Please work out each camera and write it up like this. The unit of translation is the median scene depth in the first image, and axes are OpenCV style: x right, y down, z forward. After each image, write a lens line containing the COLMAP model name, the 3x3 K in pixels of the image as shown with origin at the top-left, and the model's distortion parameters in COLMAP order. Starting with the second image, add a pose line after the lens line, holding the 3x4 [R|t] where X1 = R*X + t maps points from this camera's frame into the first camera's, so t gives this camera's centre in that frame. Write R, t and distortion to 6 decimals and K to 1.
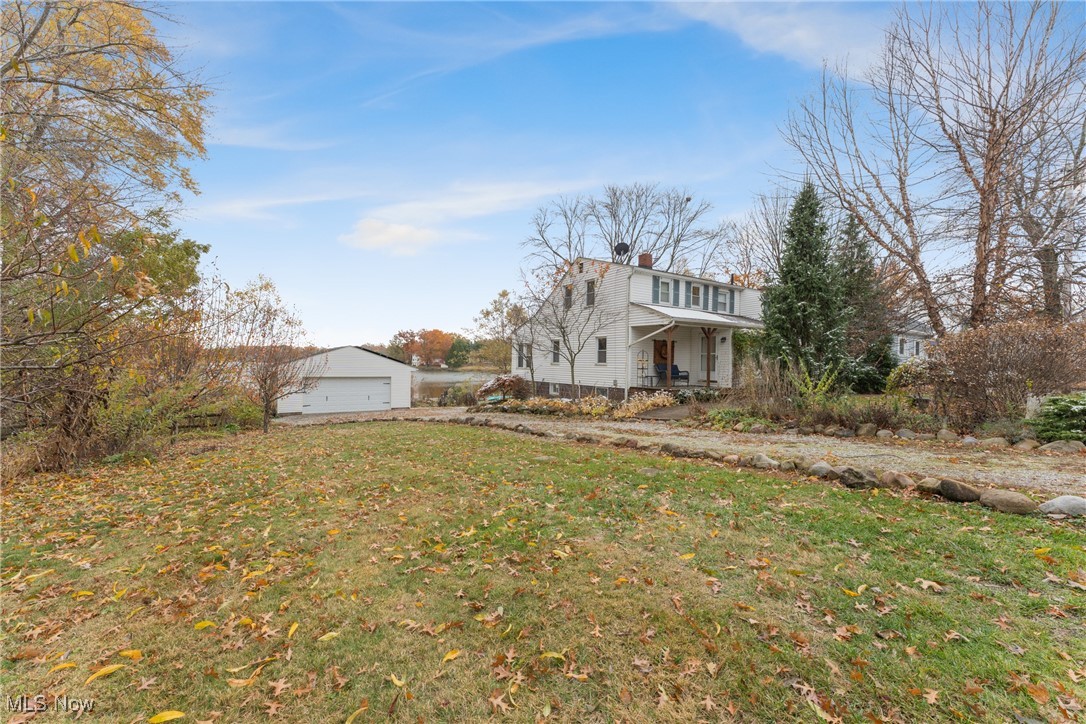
lens RADIAL K [[423.8, 0, 543.0], [0, 423.8, 362.0], [0, 0, 1]] dist [-0.000688, -0.000027]
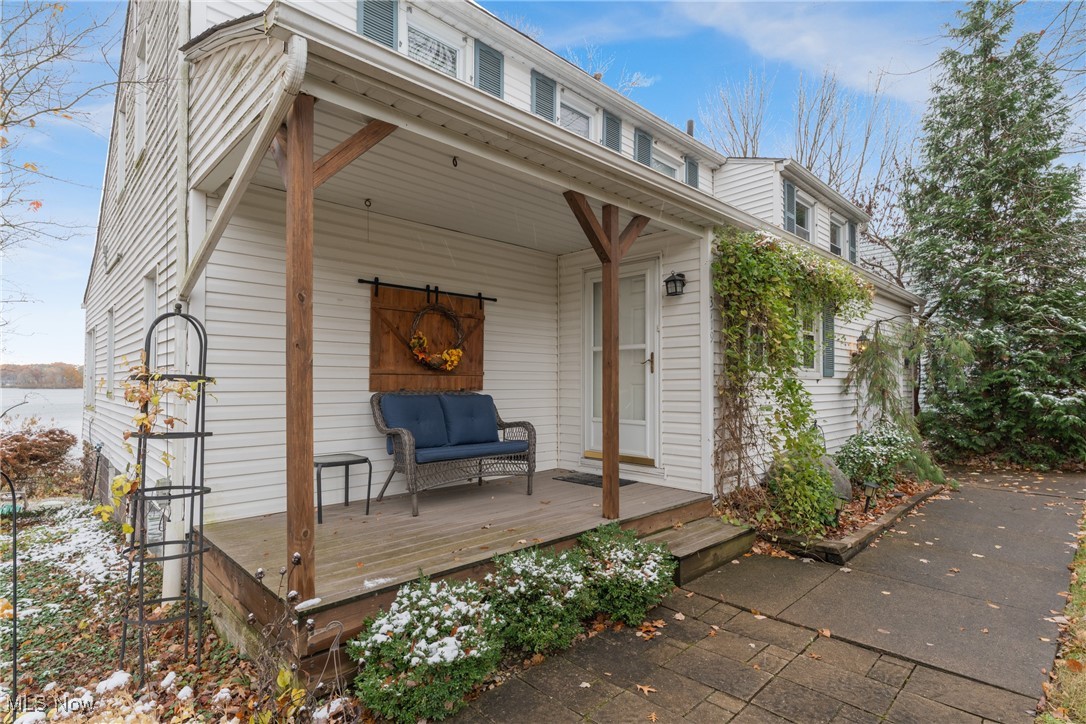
lens RADIAL K [[537.0, 0, 543.0], [0, 537.0, 362.0], [0, 0, 1]] dist [0.001343, 0.000879]
pose [[0.983307, -0.004910, 0.181888, 0.300551], [0.010964, 0.999418, -0.032292, -0.001265], [-0.181623, 0.033747, 0.982789, 0.725991]]
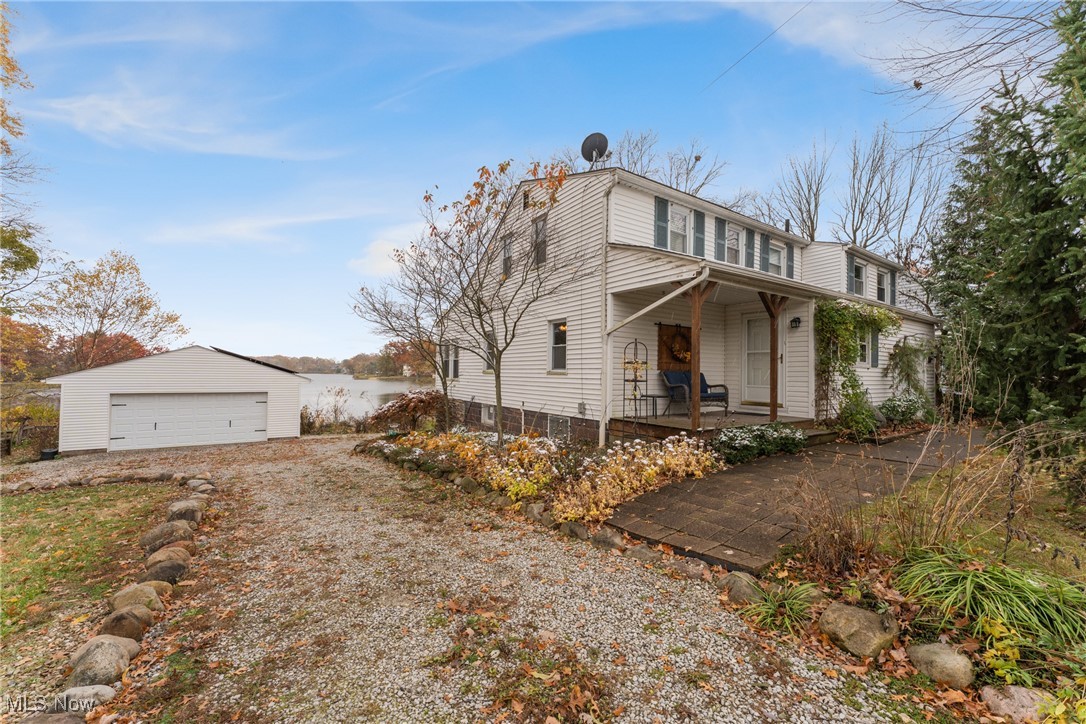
lens RADIAL K [[427.5, 0, 543.0], [0, 427.5, 362.0], [0, 0, 1]] dist [-0.000132, -0.000228]
pose [[0.999978, -0.001210, 0.006449, 0.121364], [0.001368, 0.999699, -0.024483, 0.006428], [-0.006418, 0.024491, 0.999679, 0.494400]]
